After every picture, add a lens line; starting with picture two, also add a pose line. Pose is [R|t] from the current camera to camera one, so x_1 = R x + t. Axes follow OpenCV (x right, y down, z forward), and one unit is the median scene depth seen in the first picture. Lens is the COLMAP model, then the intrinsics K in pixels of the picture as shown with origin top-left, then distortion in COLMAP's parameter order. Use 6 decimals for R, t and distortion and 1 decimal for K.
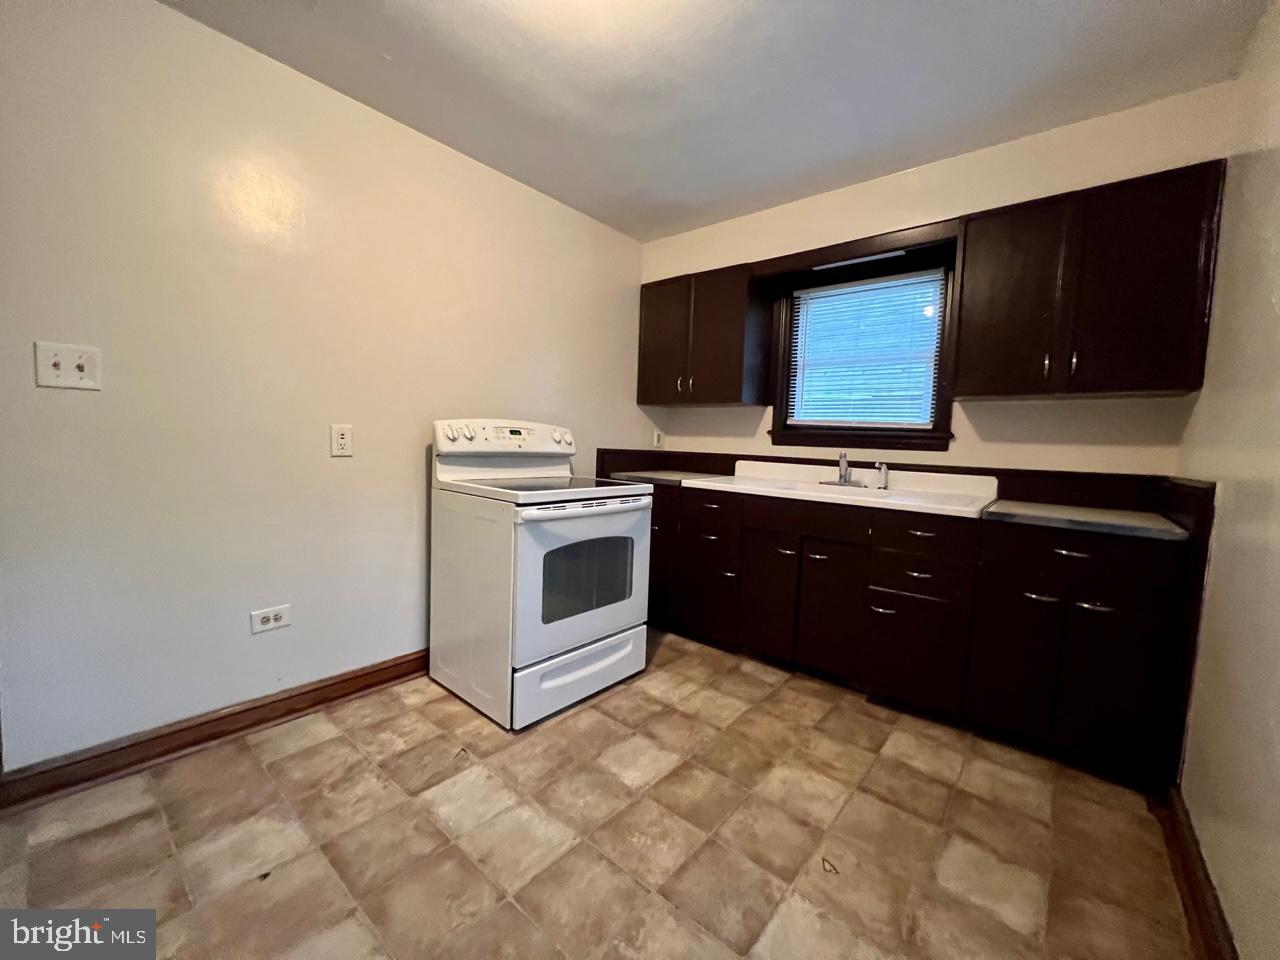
lens RADIAL K [[513.4, 0, 637.3], [0, 513.4, 478.3], [0, 0, 1]] dist [-0.000343, 0.000404]
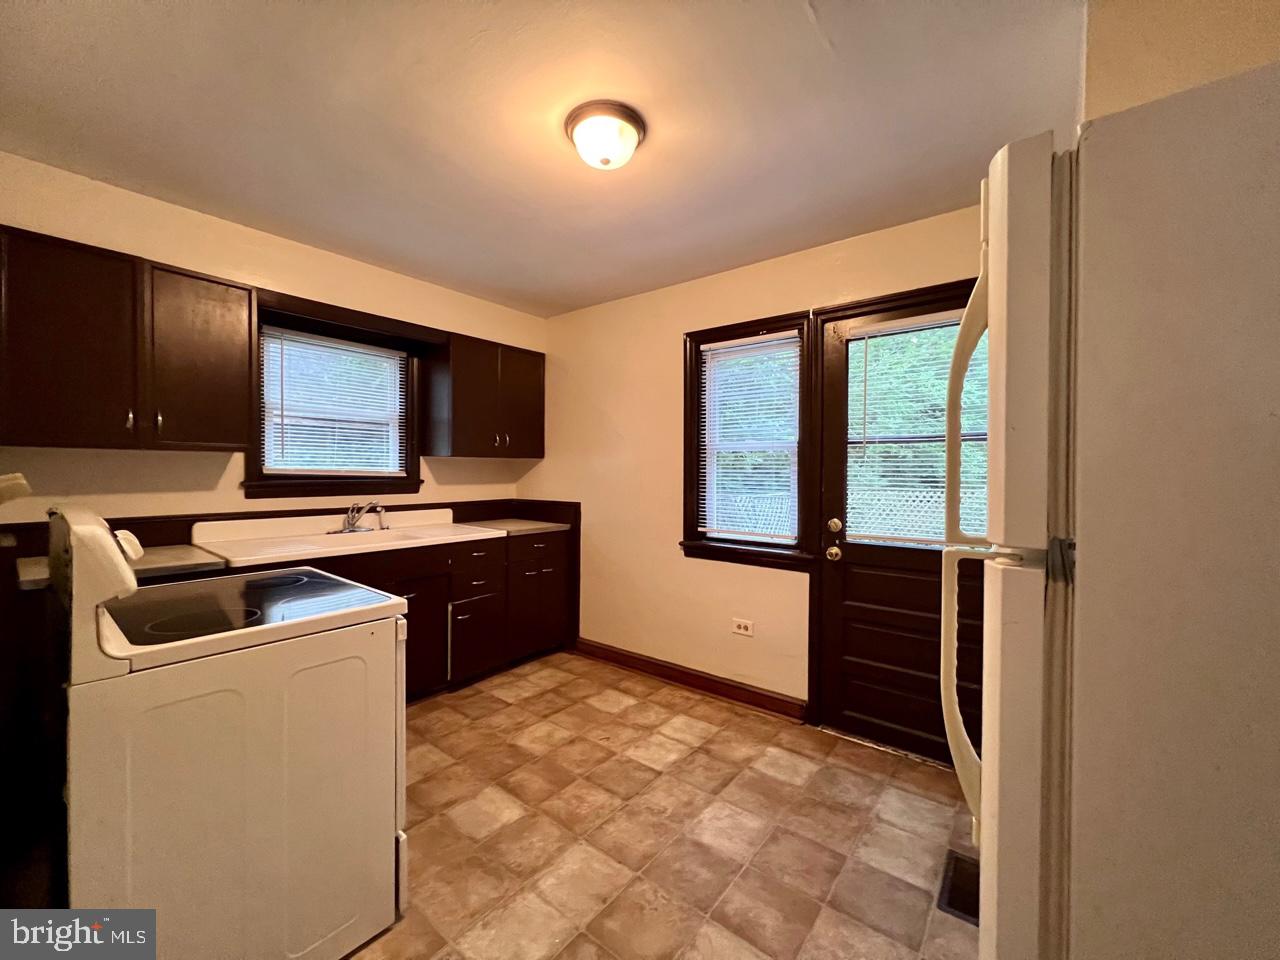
lens RADIAL K [[513.4, 0, 637.2], [0, 513.4, 475.6], [0, 0, 1]] dist [-0.000343, 0.000404]
pose [[-0.032384, -0.049545, 0.998247, -1.060880], [0.063158, 0.996673, 0.051516, -0.188068], [-0.997478, 0.064716, -0.029147, 0.685511]]
